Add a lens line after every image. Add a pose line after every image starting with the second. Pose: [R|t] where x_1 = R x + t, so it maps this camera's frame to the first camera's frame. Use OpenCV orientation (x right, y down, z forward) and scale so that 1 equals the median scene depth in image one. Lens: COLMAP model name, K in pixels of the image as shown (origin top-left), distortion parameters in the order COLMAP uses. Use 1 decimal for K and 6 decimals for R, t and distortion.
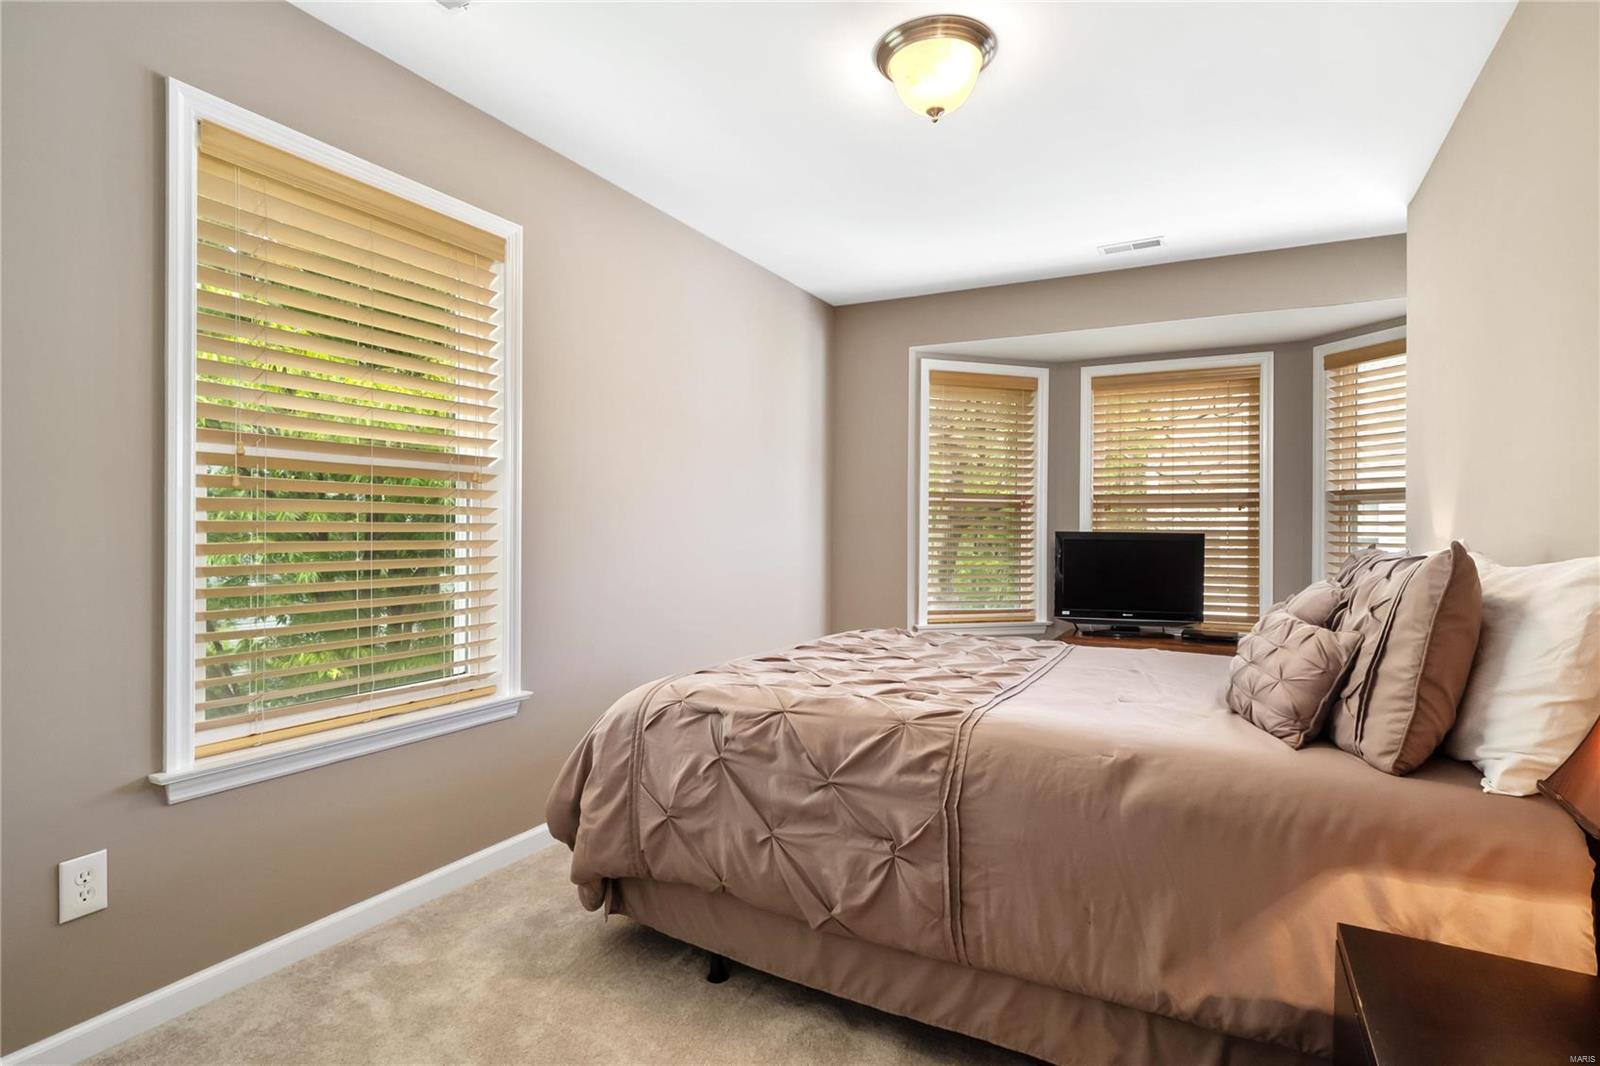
lens RADIAL K [[814.1, 0, 800.2], [0, 814.1, 523.9], [0, 0, 1]] dist [-0.003421, -0.000441]
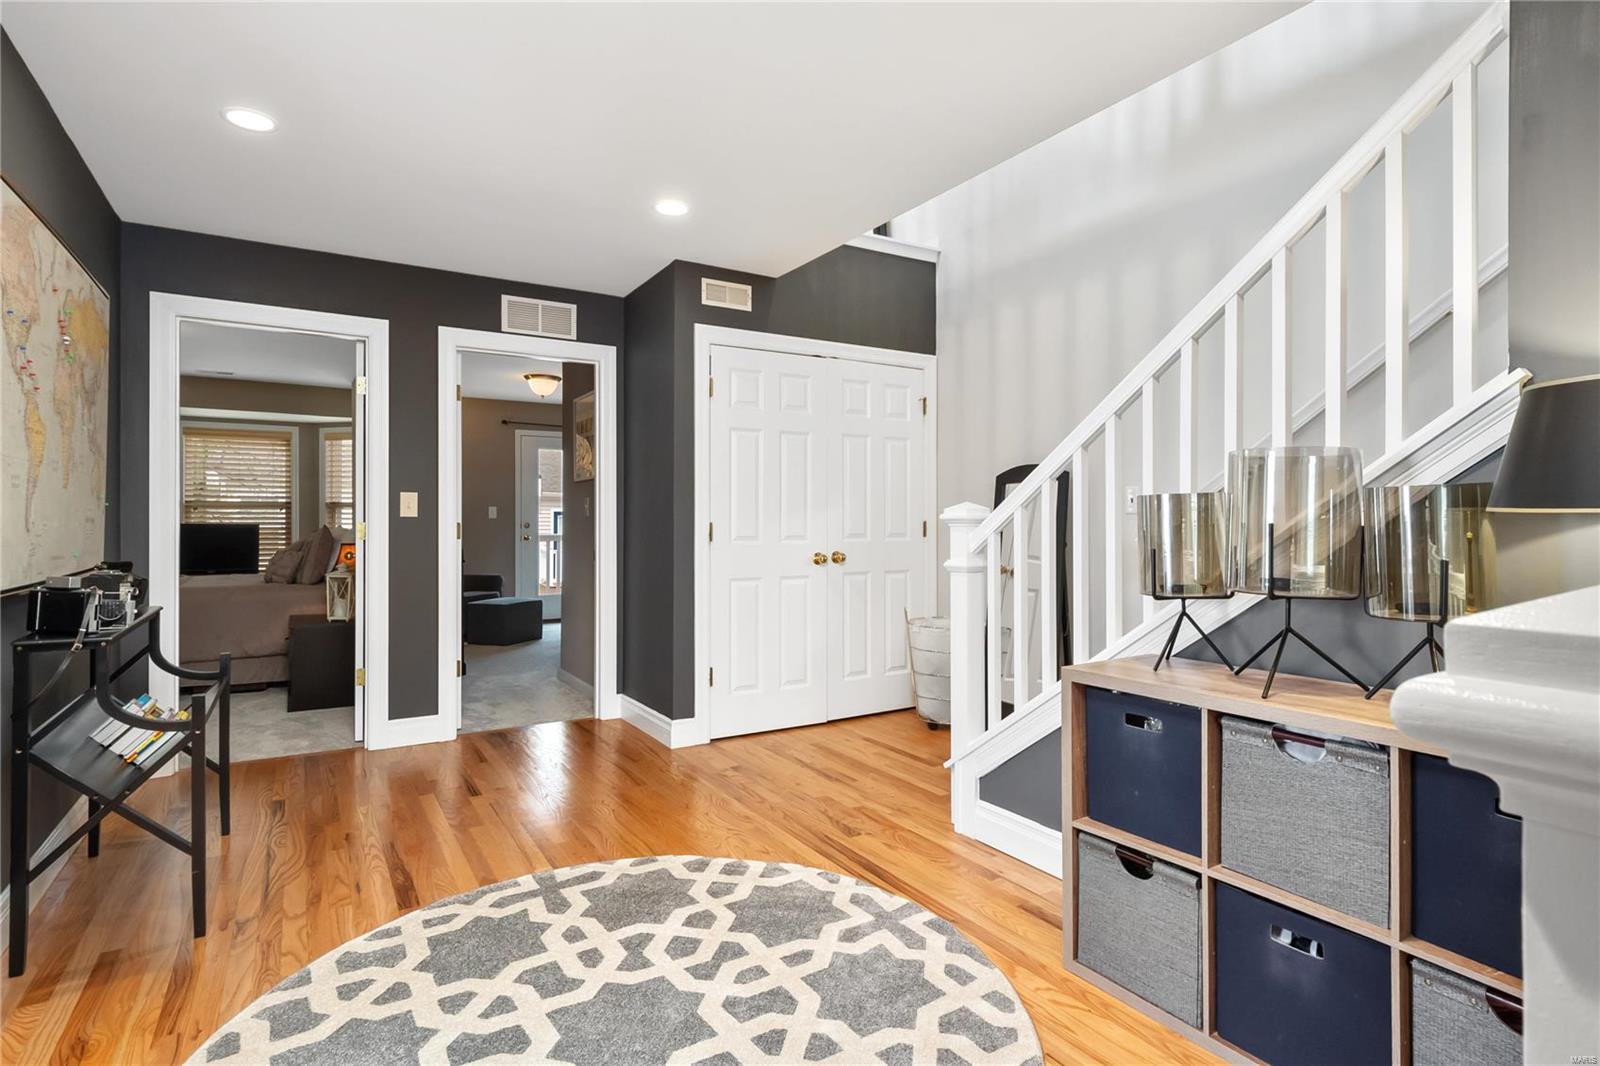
lens RADIAL K [[814.1, 0, 800.2], [0, 814.1, 523.9], [0, 0, 1]] dist [-0.003421, -0.000441]
pose [[0.505452, -0.006536, 0.862830, -0.468774], [-0.000510, 0.999969, 0.007873, -0.004563], [-0.862855, -0.004420, 0.505433, -0.980693]]
